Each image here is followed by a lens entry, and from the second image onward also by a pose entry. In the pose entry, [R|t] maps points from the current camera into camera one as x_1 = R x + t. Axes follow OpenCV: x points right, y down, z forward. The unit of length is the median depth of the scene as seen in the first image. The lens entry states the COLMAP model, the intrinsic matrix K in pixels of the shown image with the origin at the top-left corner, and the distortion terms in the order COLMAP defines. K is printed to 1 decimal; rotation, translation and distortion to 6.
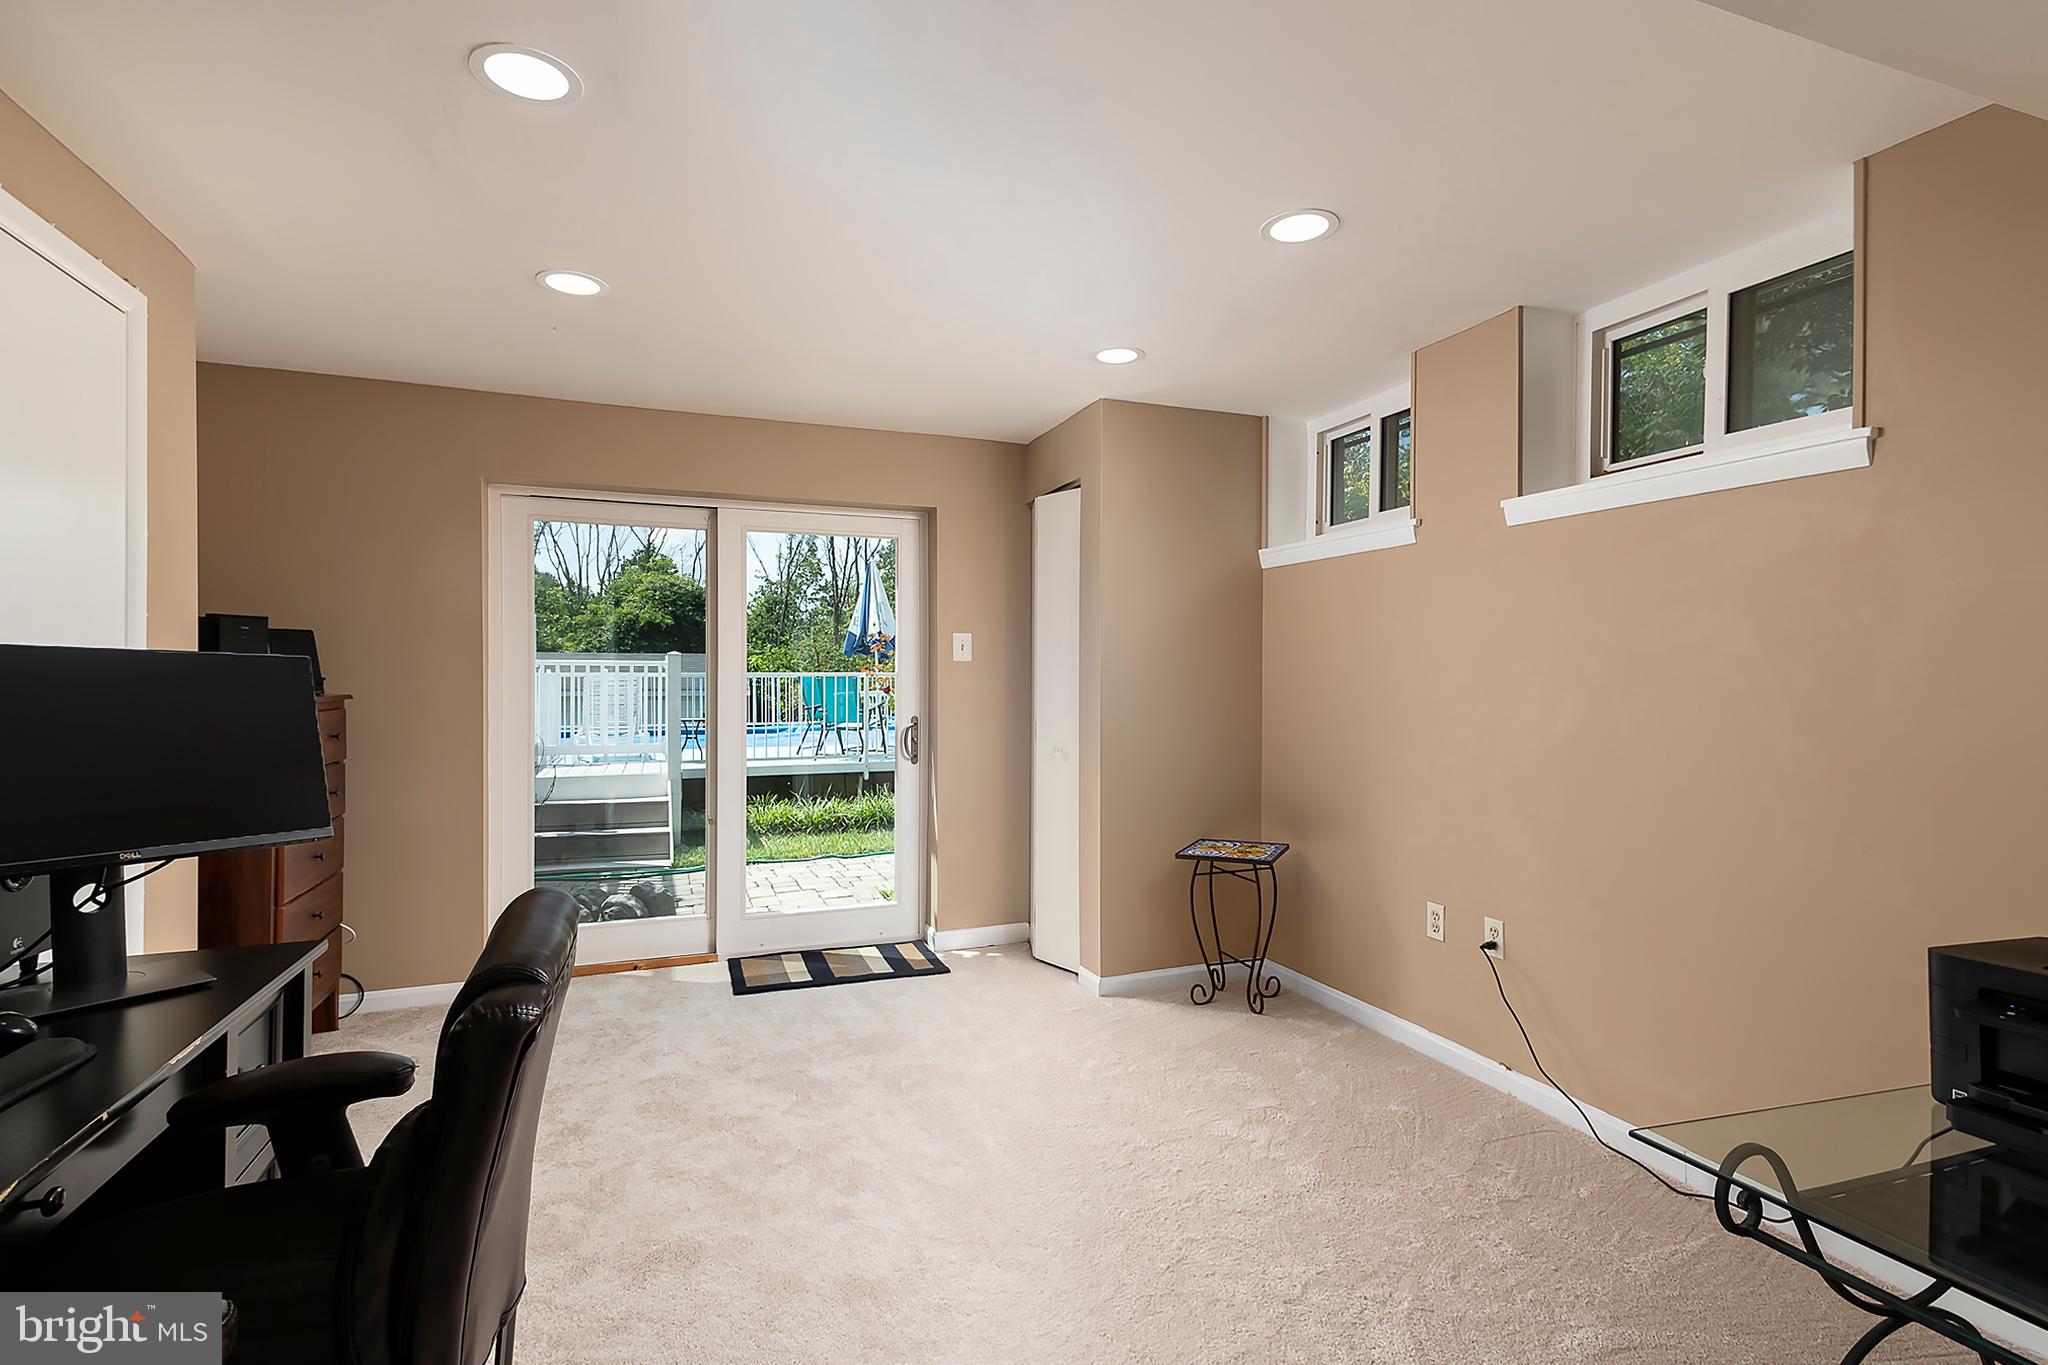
lens RADIAL K [[954.3, 0, 1024.0], [0, 954.3, 682.5], [0, 0, 1]] dist [0.016598, -0.002013]
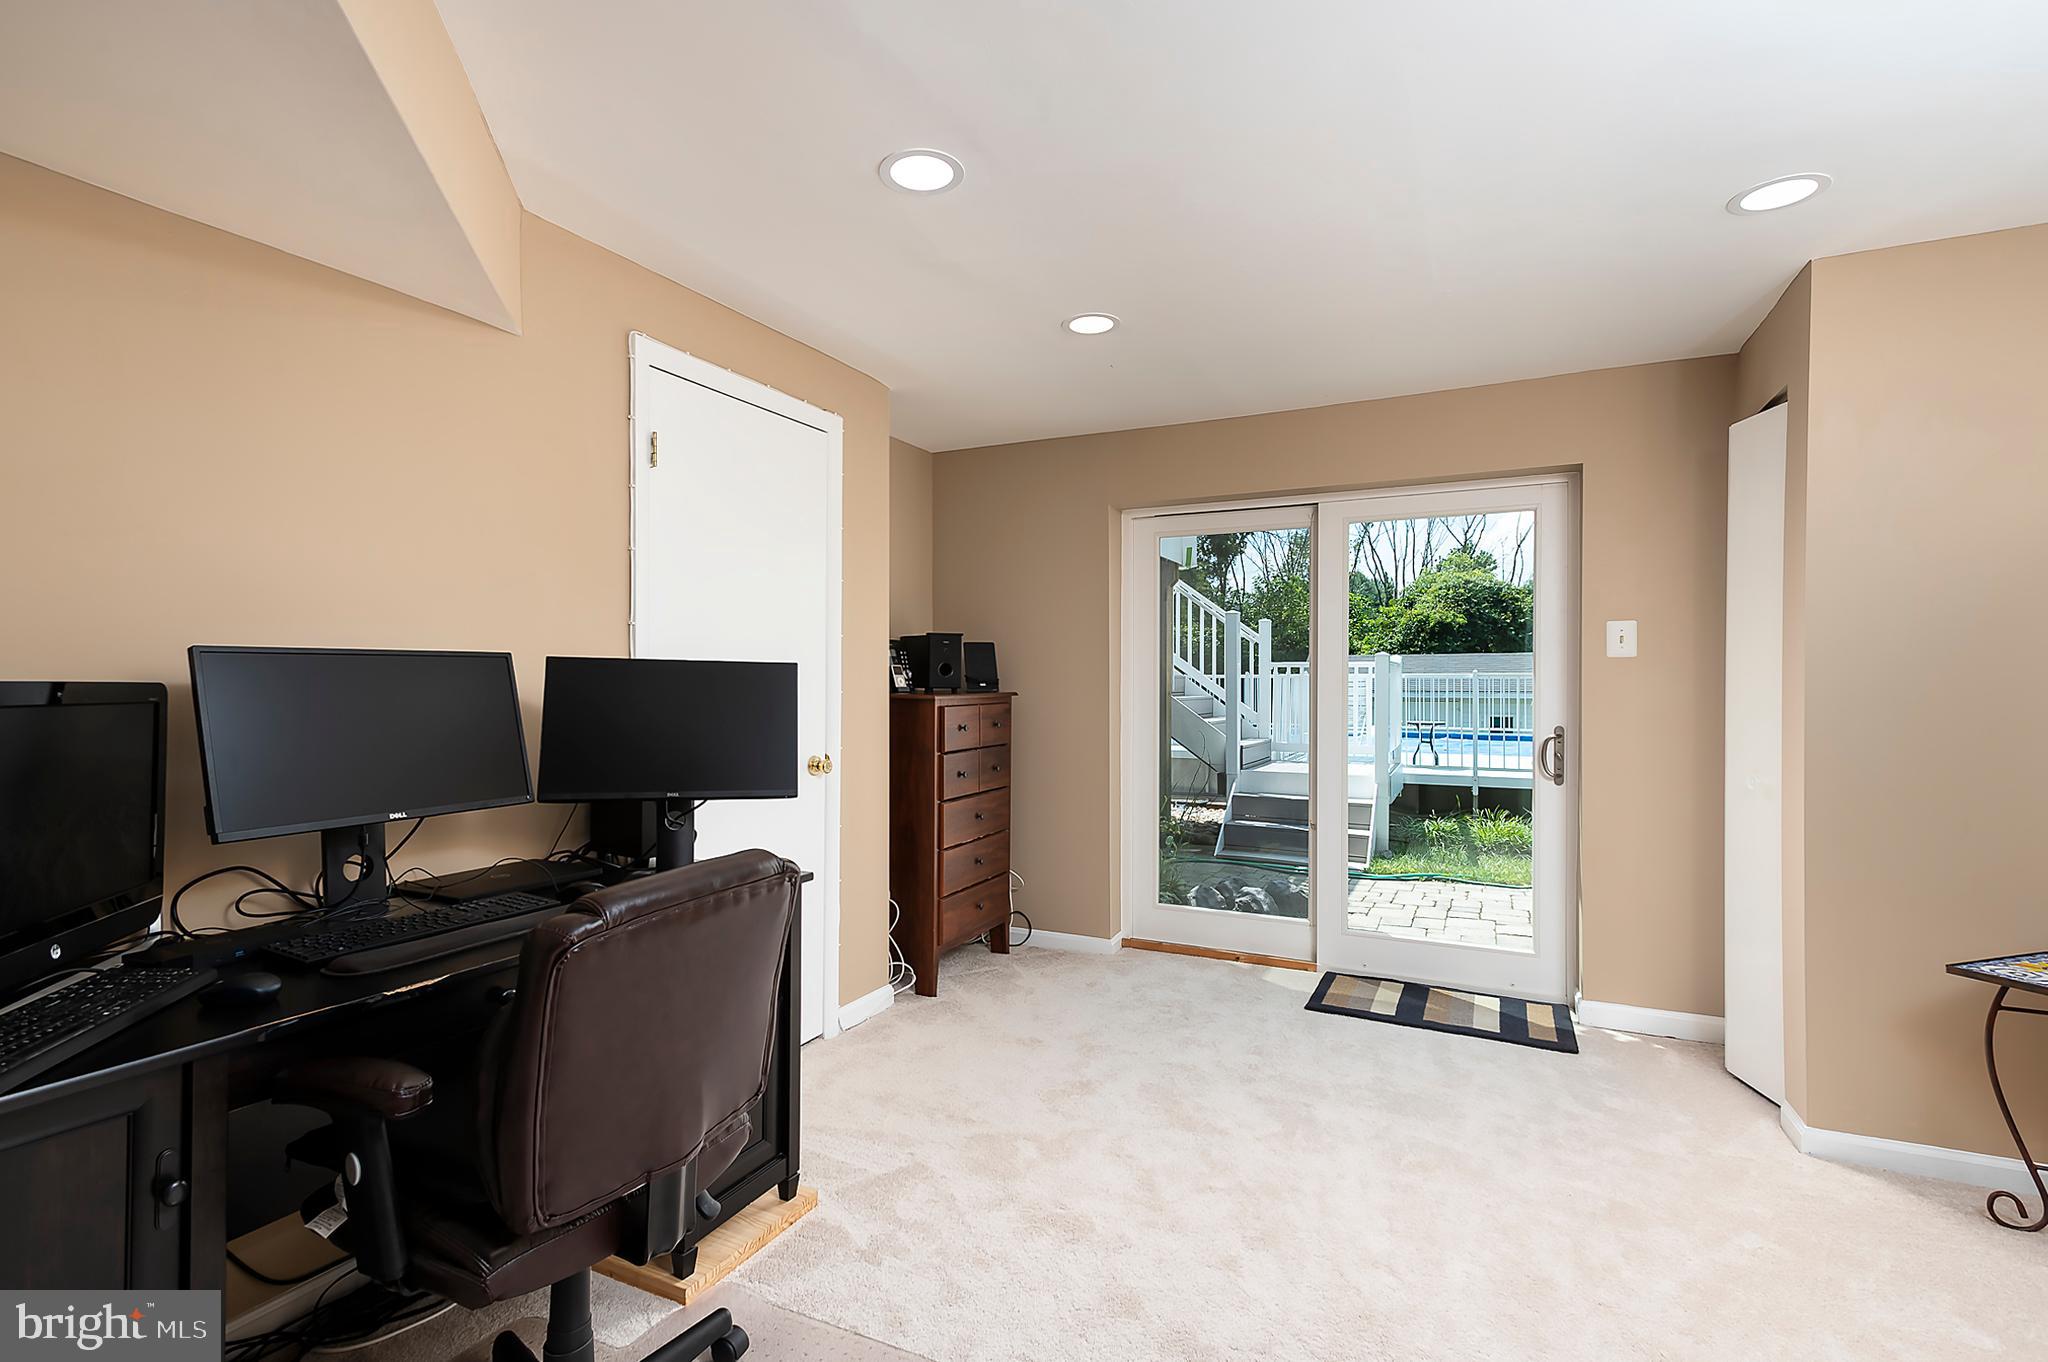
lens RADIAL K [[954.3, 0, 1024.0], [0, 954.3, 681.0], [0, 0, 1]] dist [0.016598, -0.002013]
pose [[0.678440, 0.001544, -0.734654, 0.188718], [-0.003752, 0.999992, -0.001363, -0.000075], [0.734646, 0.003681, 0.678441, 0.124427]]
